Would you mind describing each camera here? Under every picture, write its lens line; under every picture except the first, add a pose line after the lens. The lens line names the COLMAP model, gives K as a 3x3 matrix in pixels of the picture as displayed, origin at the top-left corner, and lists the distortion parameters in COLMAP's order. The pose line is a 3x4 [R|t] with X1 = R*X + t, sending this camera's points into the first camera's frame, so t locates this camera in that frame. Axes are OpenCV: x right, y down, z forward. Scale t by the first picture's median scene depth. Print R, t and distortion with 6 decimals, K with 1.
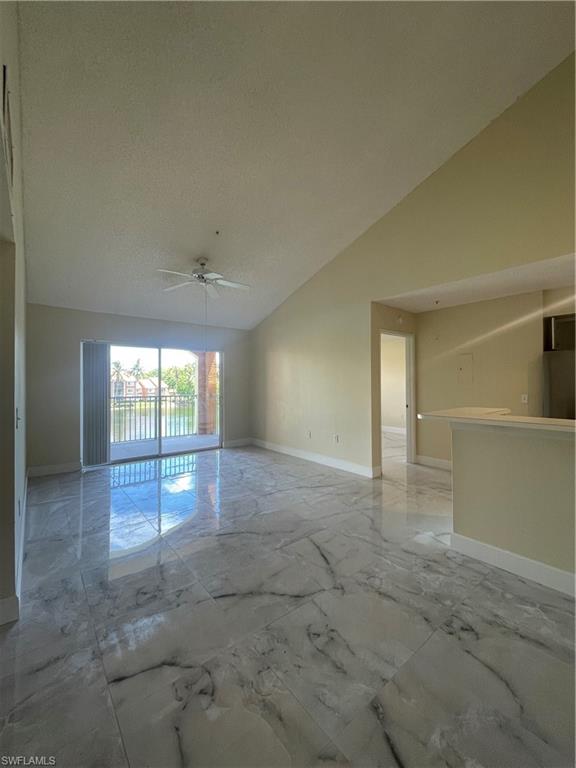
lens RADIAL K [[311.1, 0, 289.3], [0, 311.1, 381.0], [0, 0, 1]] dist [-0.000776, 0.000333]
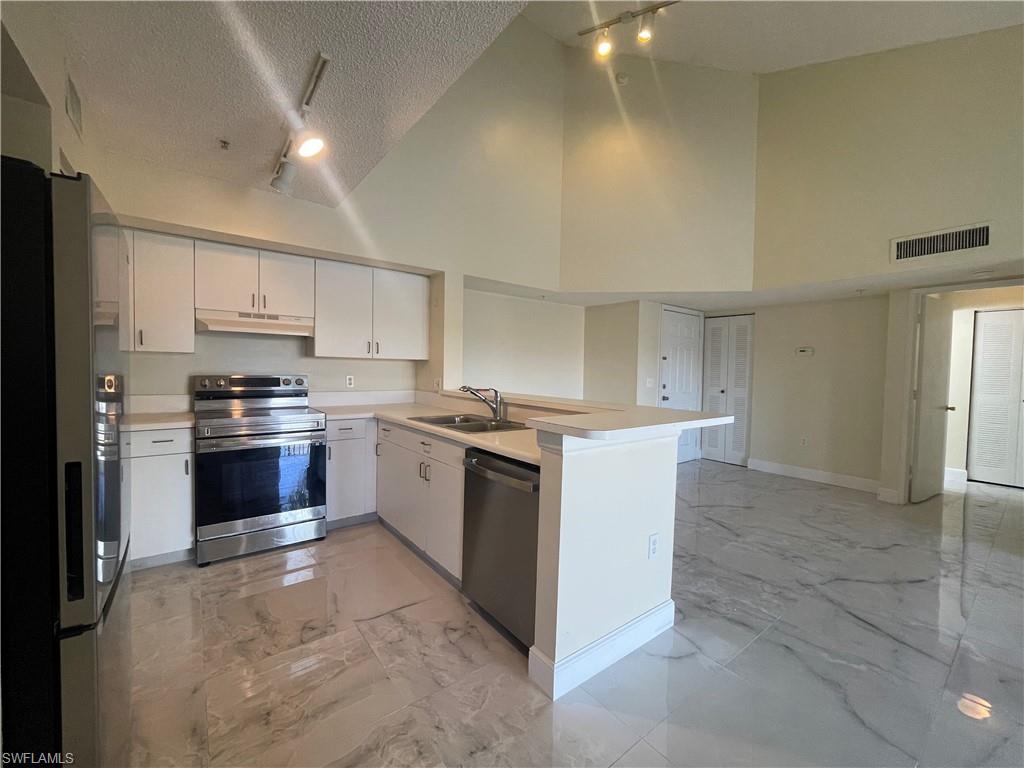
lens RADIAL K [[414.9, 0, 507.4], [0, 414.9, 381.5], [0, 0, 1]] dist [-0.000776, 0.000333]
pose [[-0.999177, -0.013779, 0.038138, 0.785551], [-0.012725, 0.999534, 0.027733, 0.022957], [-0.038503, 0.027225, -0.998888, 1.743595]]
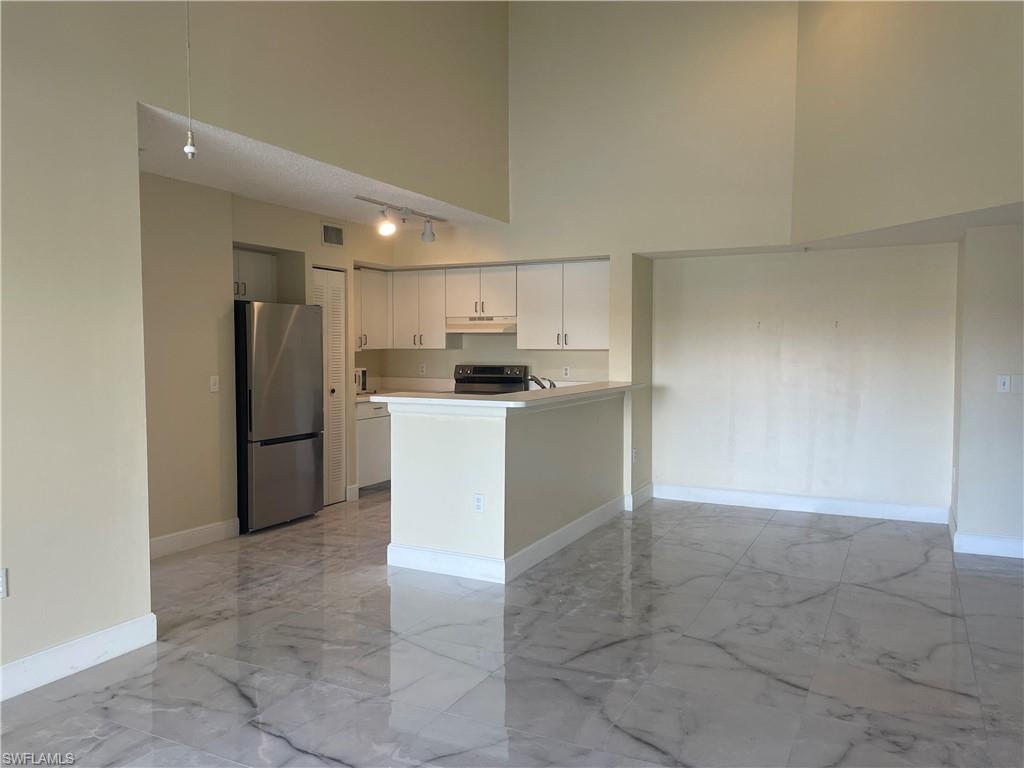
lens RADIAL K [[768.7, 0, 515.3], [0, 768.7, 384.6], [0, 0, 1]] dist [0.080985, -0.100378]
pose [[-0.403987, -0.040228, 0.913880, -1.059561], [-0.003009, 0.999086, 0.042649, -0.001367], [-0.914760, 0.014480, -0.403738, 1.605477]]
